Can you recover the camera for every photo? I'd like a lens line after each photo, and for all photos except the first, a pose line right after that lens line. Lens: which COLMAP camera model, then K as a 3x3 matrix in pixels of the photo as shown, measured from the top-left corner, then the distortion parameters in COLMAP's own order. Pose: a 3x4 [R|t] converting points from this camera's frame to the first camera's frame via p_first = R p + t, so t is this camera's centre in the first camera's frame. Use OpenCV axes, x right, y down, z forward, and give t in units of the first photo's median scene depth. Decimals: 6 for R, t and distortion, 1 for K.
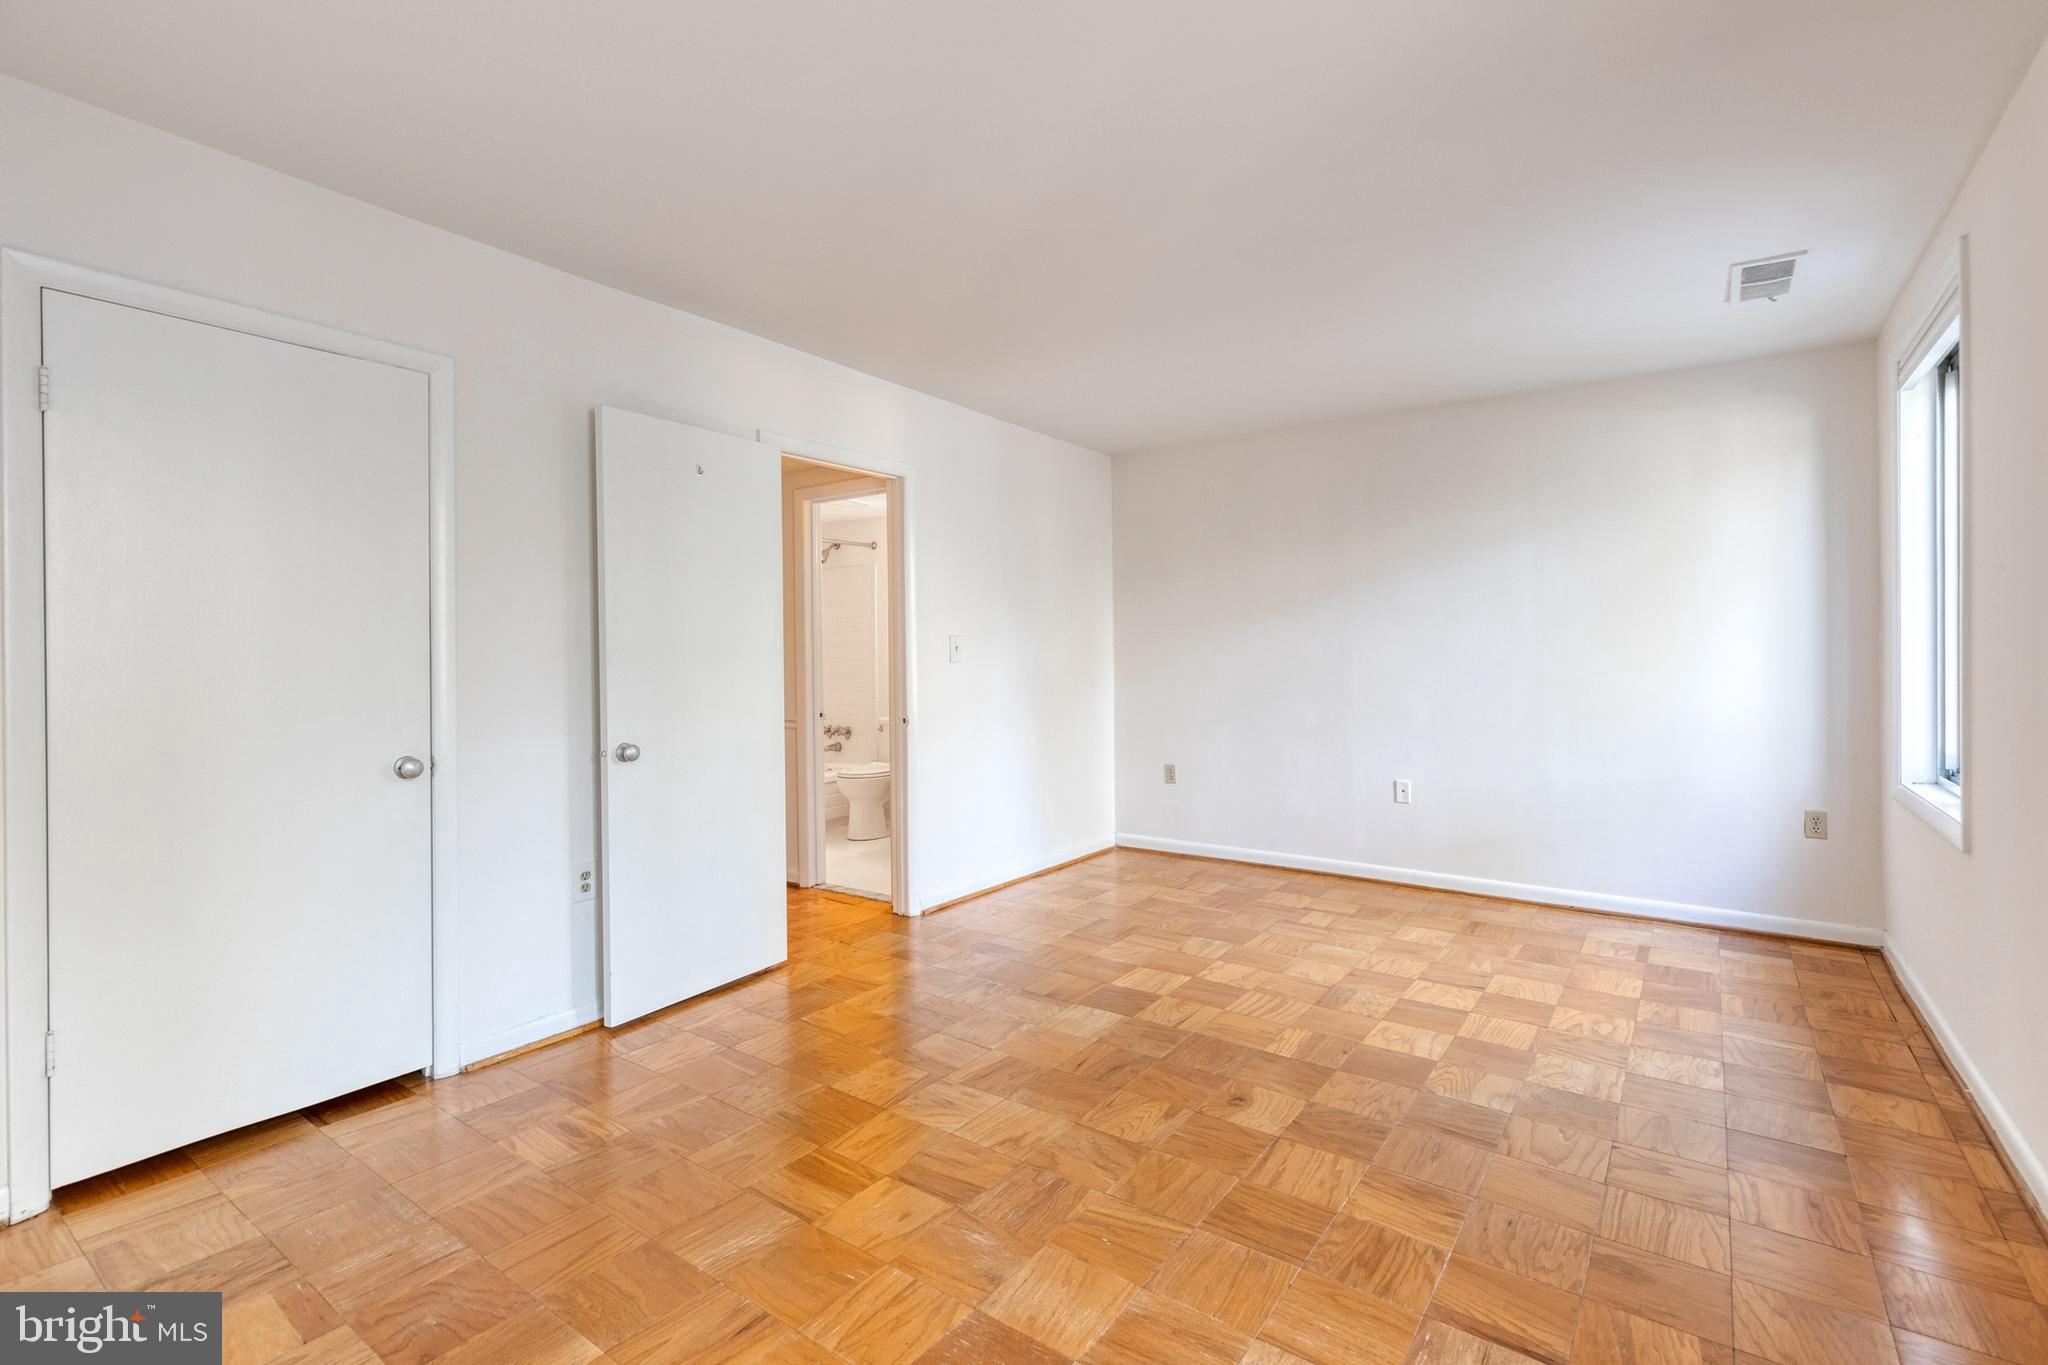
lens RADIAL K [[930.1, 0, 1044.1], [0, 930.1, 683.8], [0, 0, 1]] dist [0.009765, -0.000152]
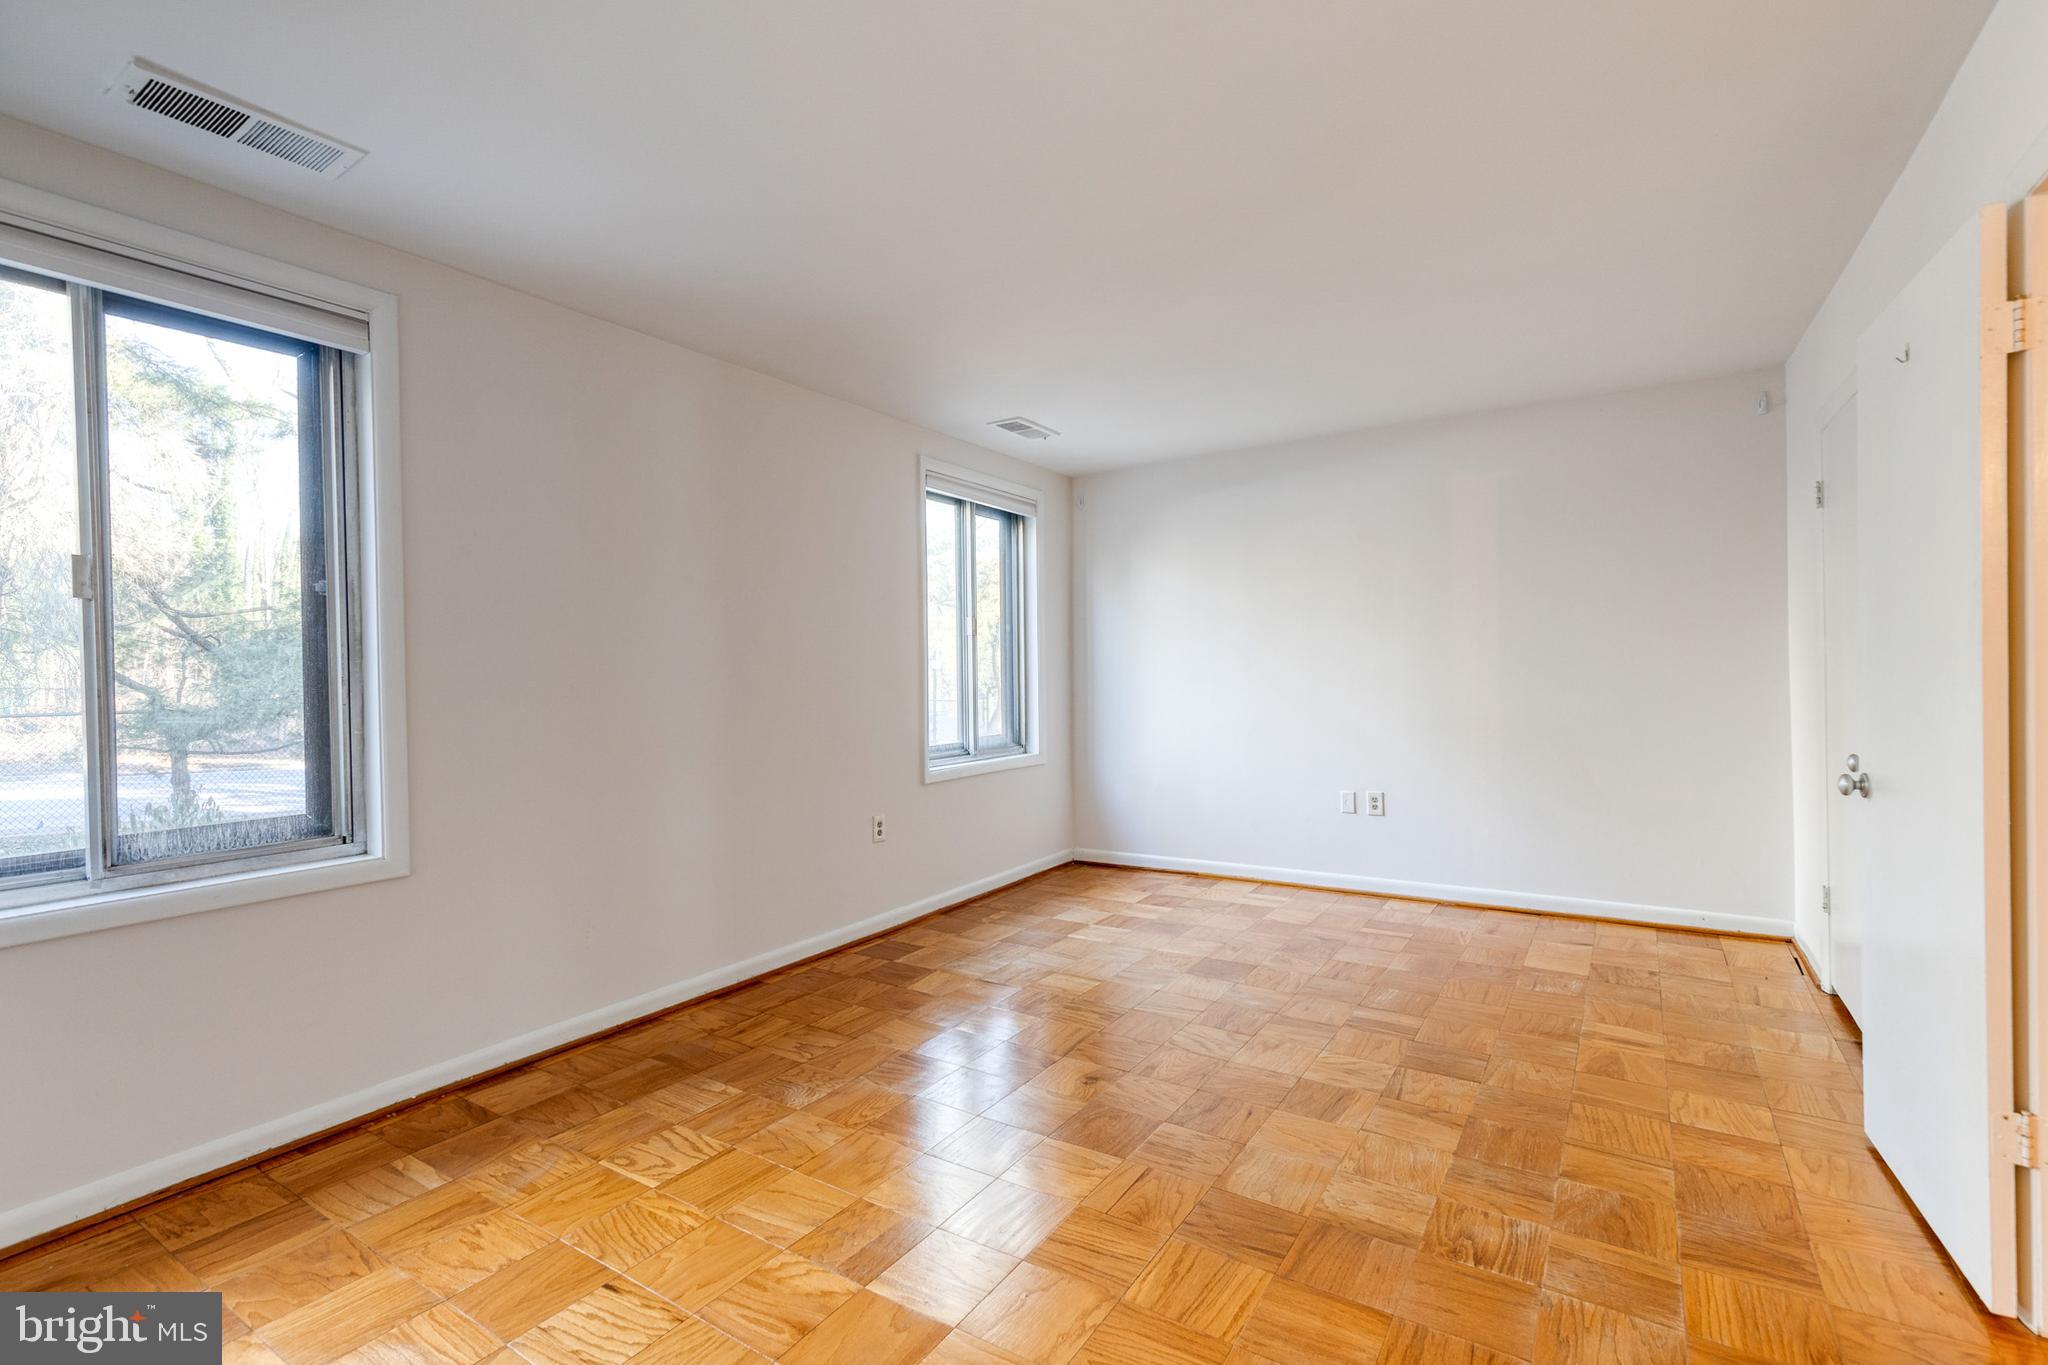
lens RADIAL K [[930.1, 0, 1044.1], [0, 930.1, 683.8], [0, 0, 1]] dist [0.009765, -0.000152]
pose [[-0.998474, 0.026454, -0.048485, 0.243644], [0.024627, 0.998978, 0.037913, -0.050609], [0.049438, 0.036661, -0.998104, 1.677856]]
